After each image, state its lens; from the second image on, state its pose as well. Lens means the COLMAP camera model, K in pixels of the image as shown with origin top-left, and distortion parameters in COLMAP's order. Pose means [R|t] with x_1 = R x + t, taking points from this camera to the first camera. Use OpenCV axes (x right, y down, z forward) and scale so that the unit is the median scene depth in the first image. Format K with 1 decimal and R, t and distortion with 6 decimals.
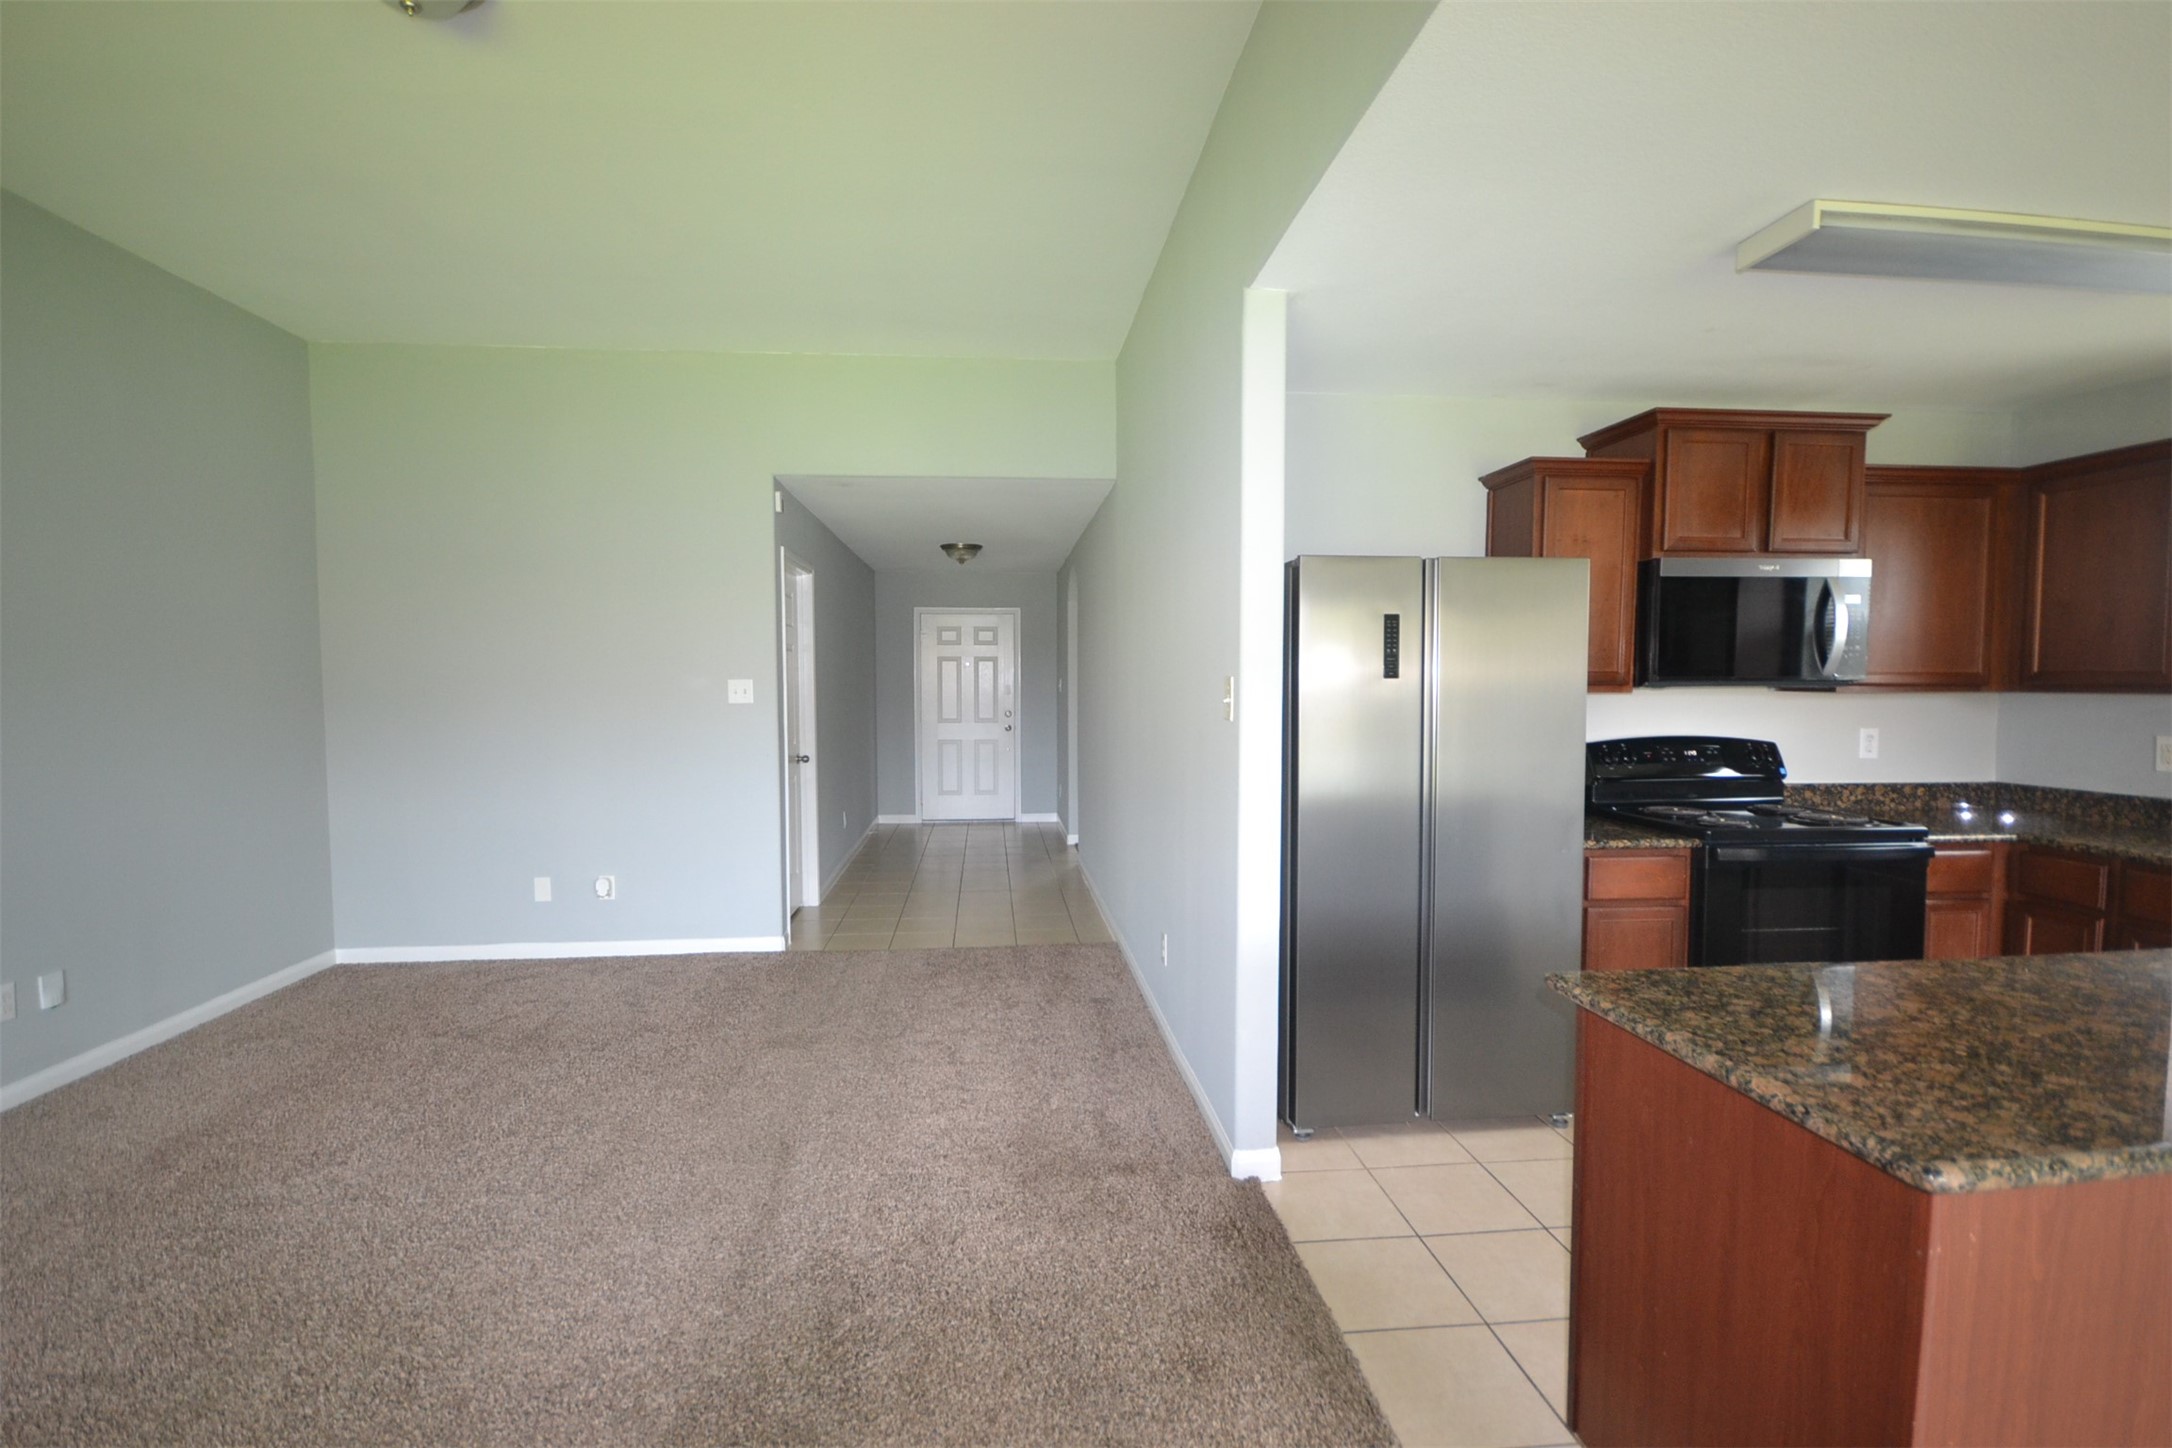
lens RADIAL K [[960.9, 0, 1075.3], [0, 960.9, 730.9], [0, 0, 1]] dist [0.007882, -0.011224]
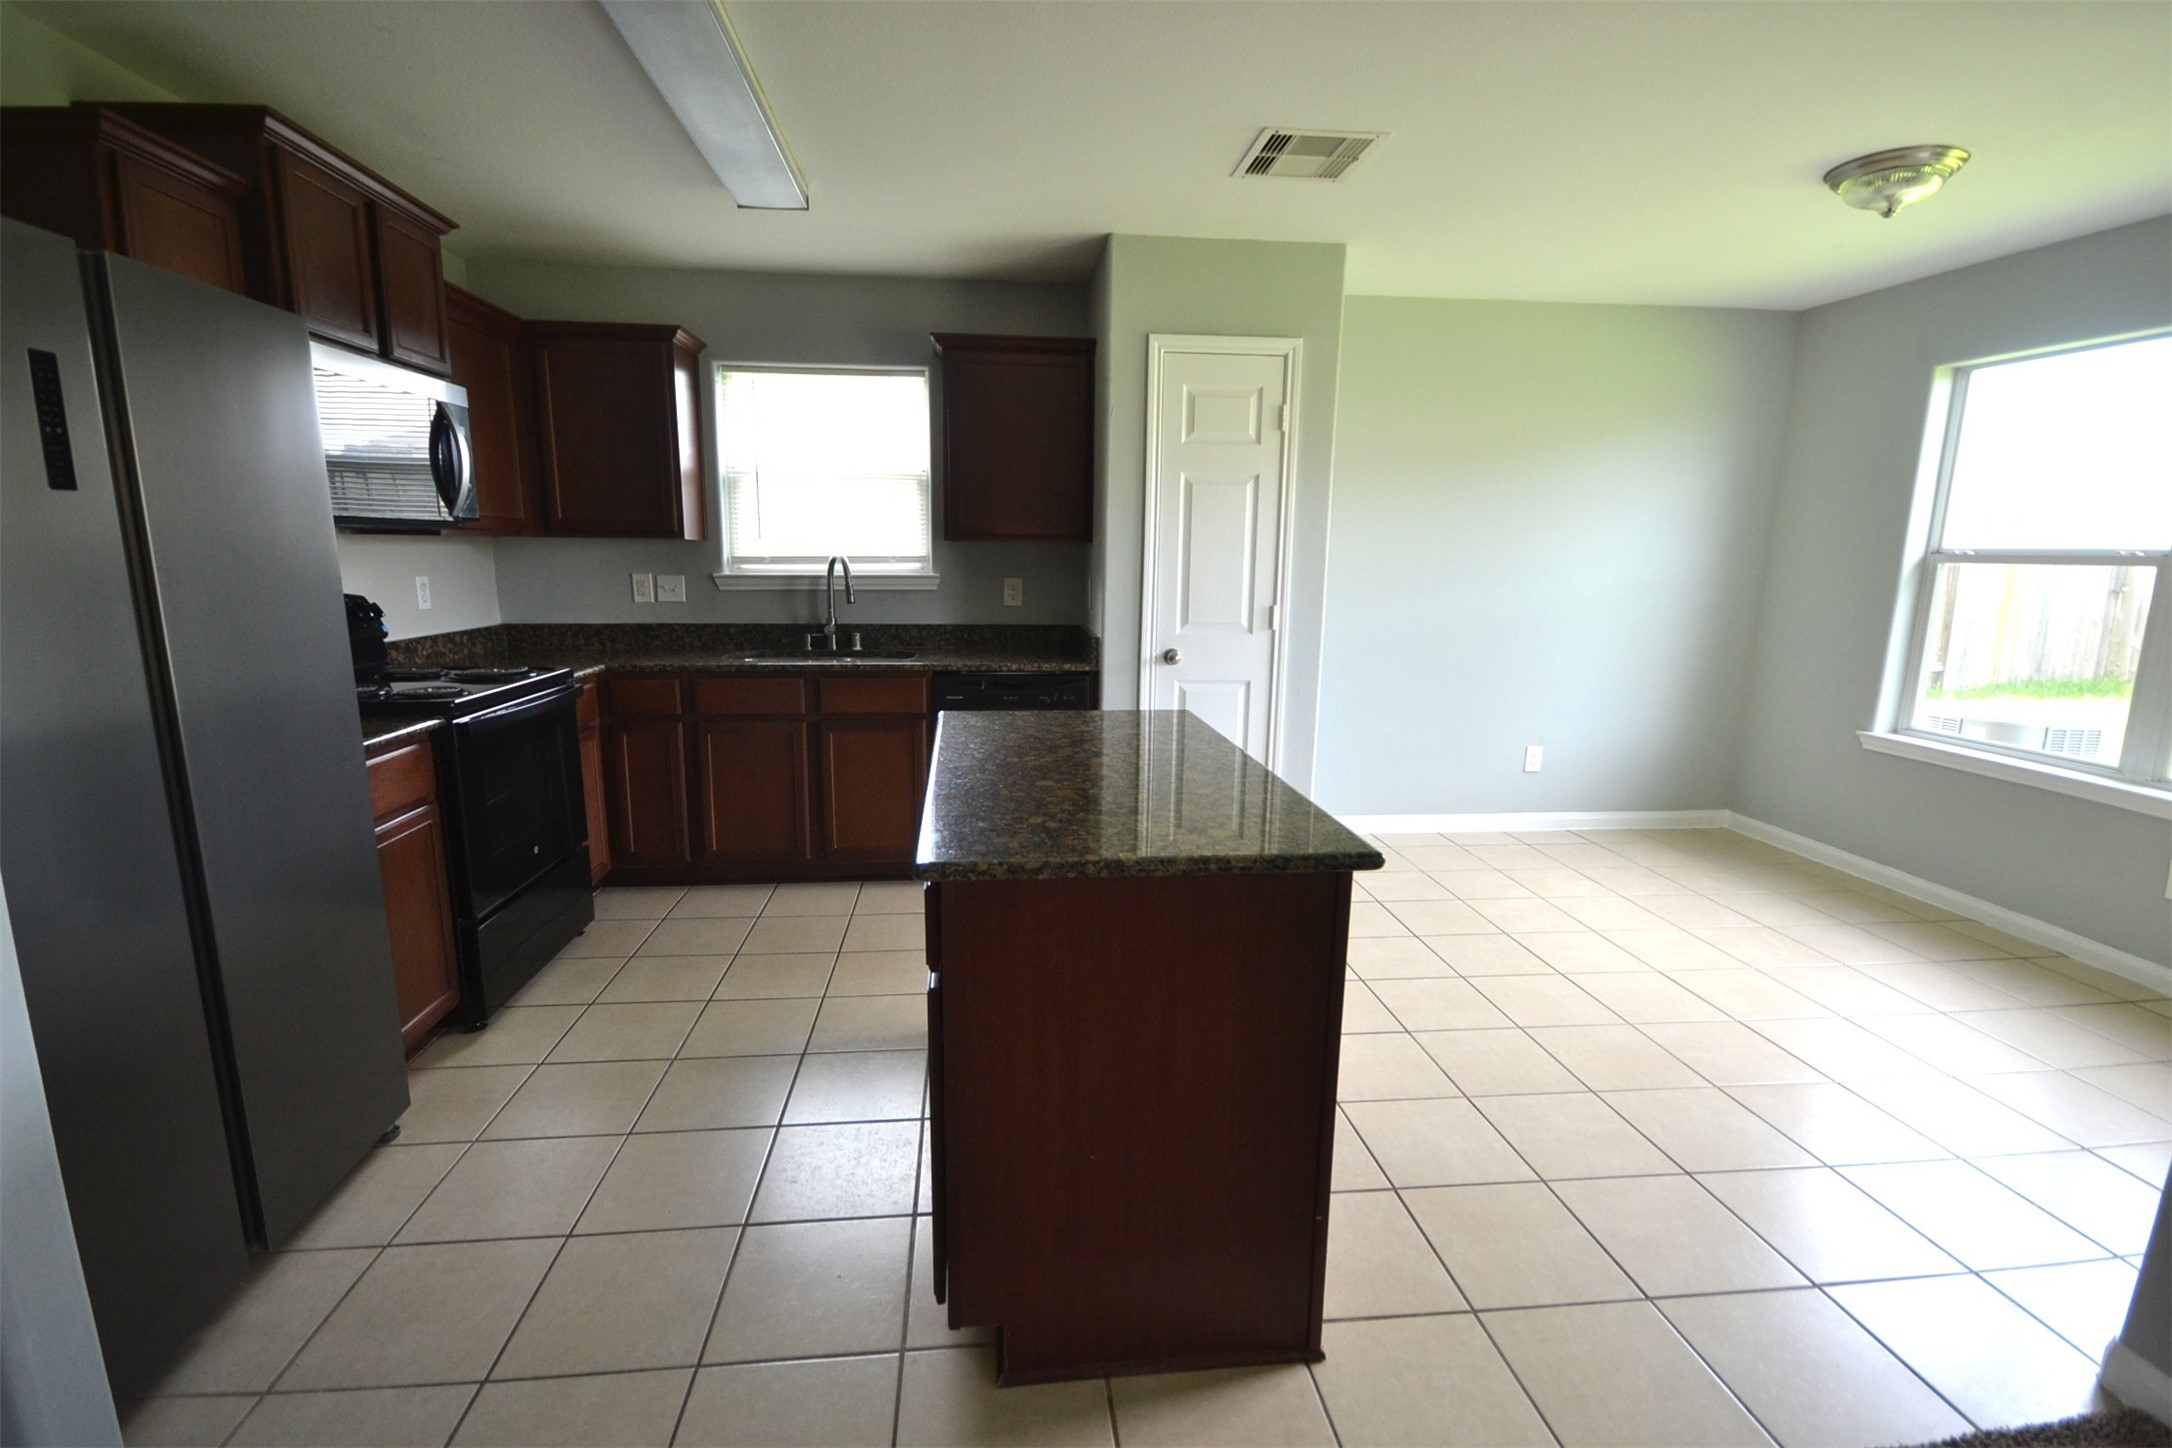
lens RADIAL K [[959.0, 0, 1073.6], [0, 959.0, 731.3], [0, 0, 1]] dist [0.011342, -0.015360]
pose [[-0.013064, -0.187501, 0.982178, -0.130045], [0.042459, 0.981271, 0.187892, -0.003419], [-0.999013, 0.044157, -0.004858, 0.394252]]
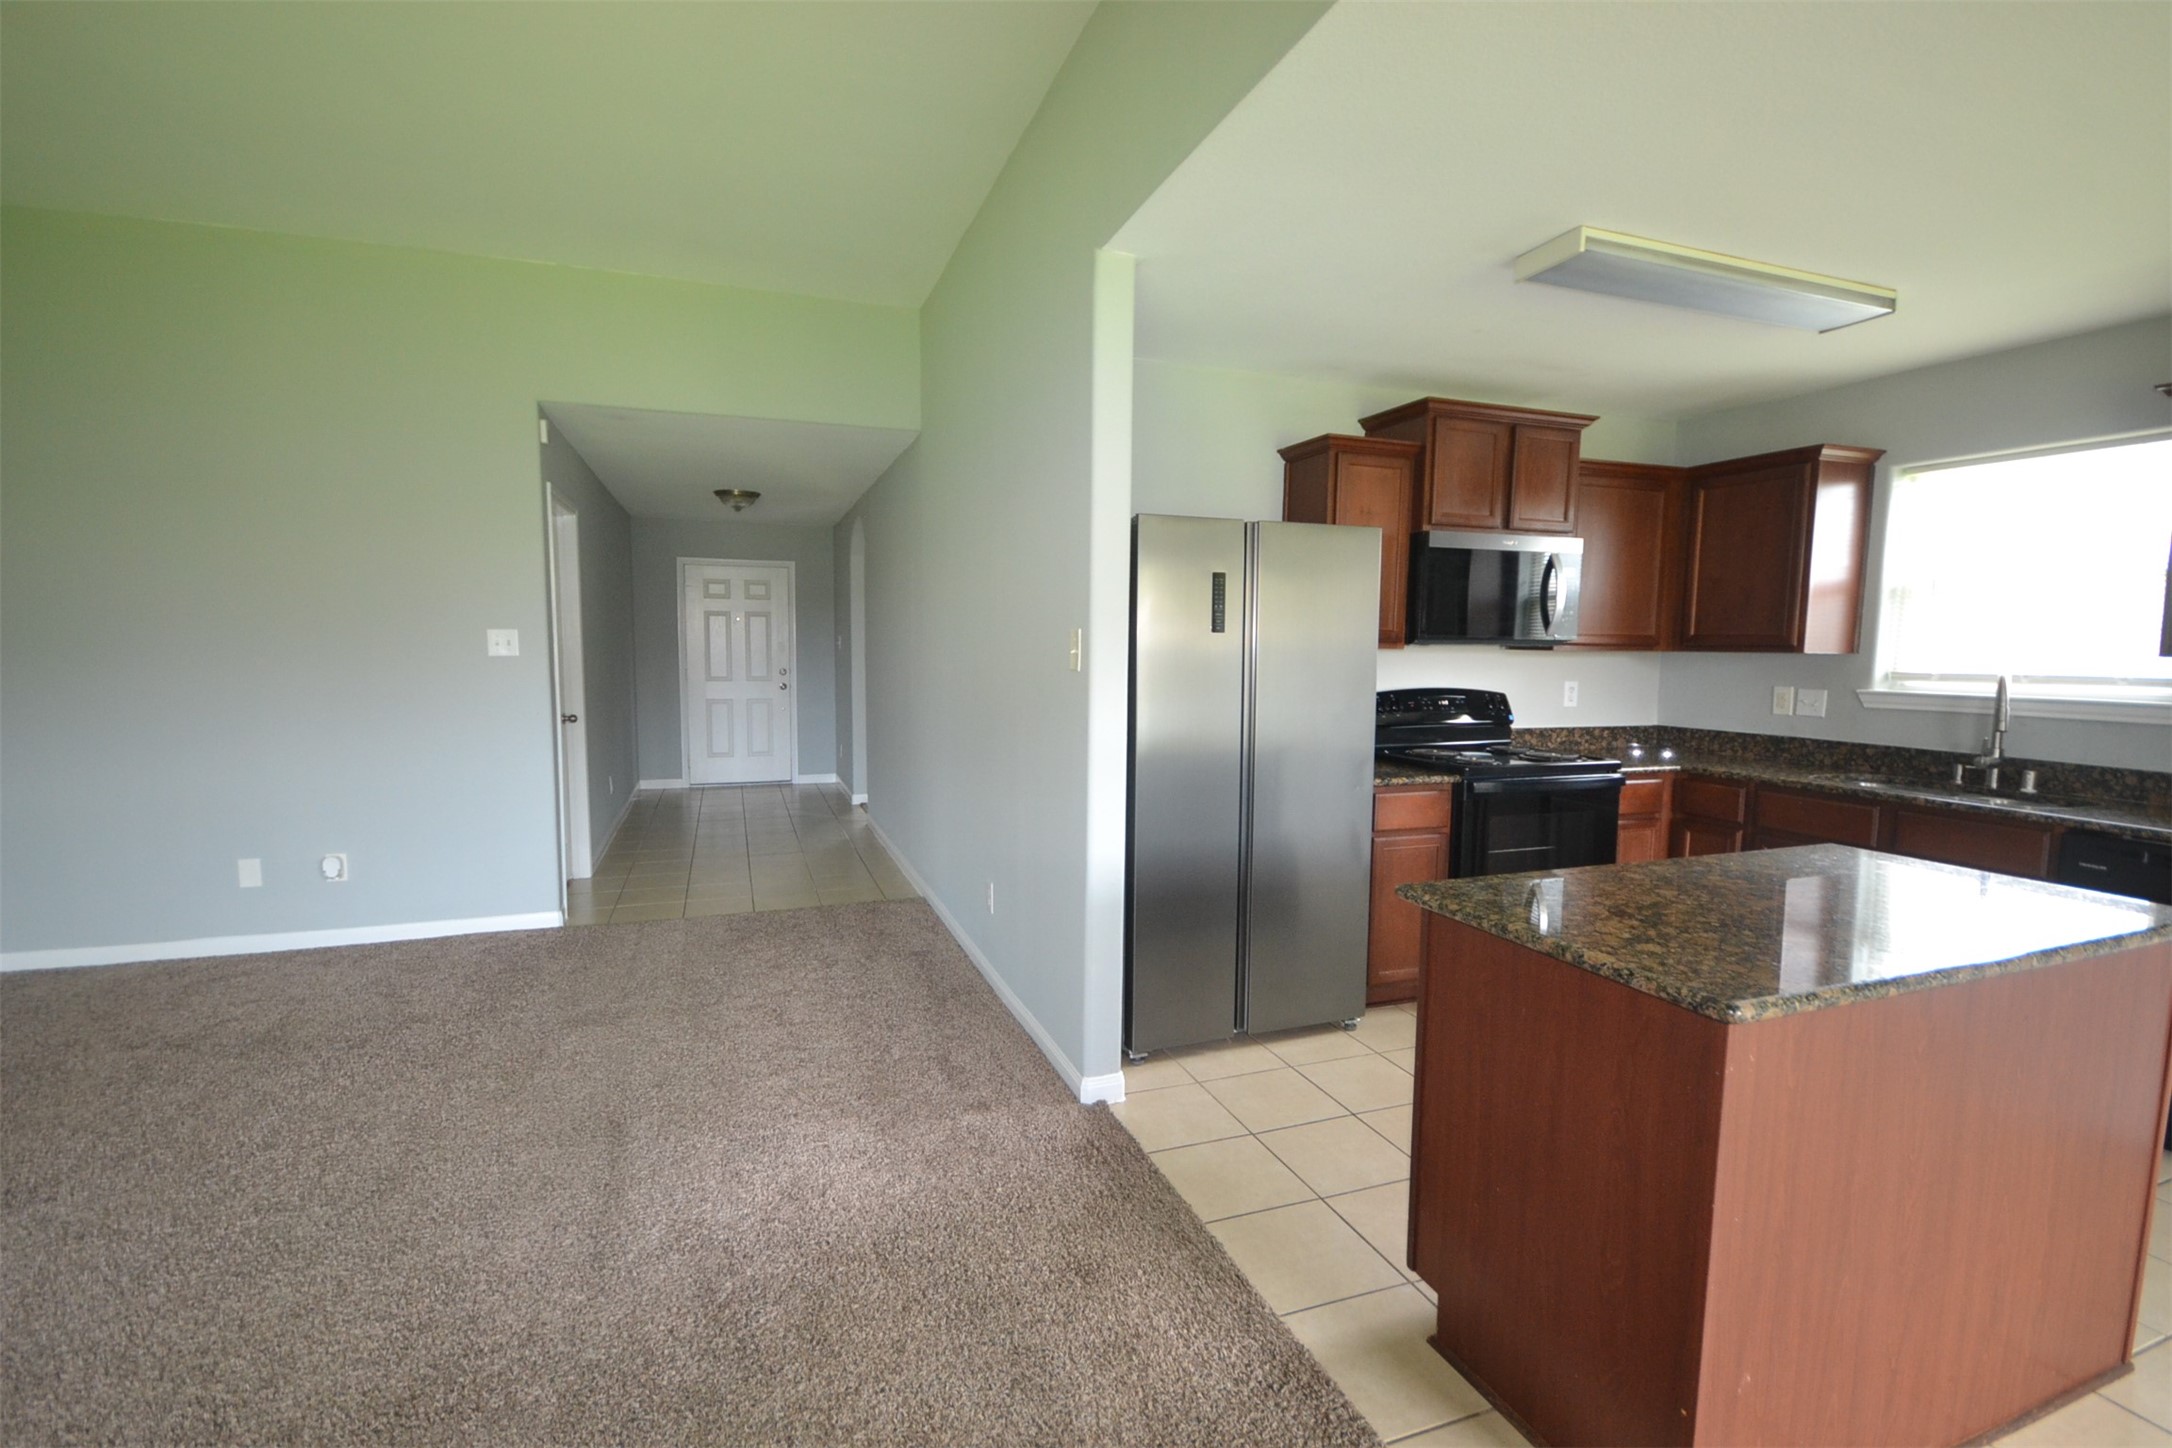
lens RADIAL K [[959.0, 0, 1073.6], [0, 959.0, 731.3], [0, 0, 1]] dist [0.011342, -0.015360]
pose [[0.968088, -0.013665, 0.250237, -0.077469], [0.003516, 0.999155, 0.040960, 0.008495], [-0.250585, -0.038773, 0.967318, -0.004733]]
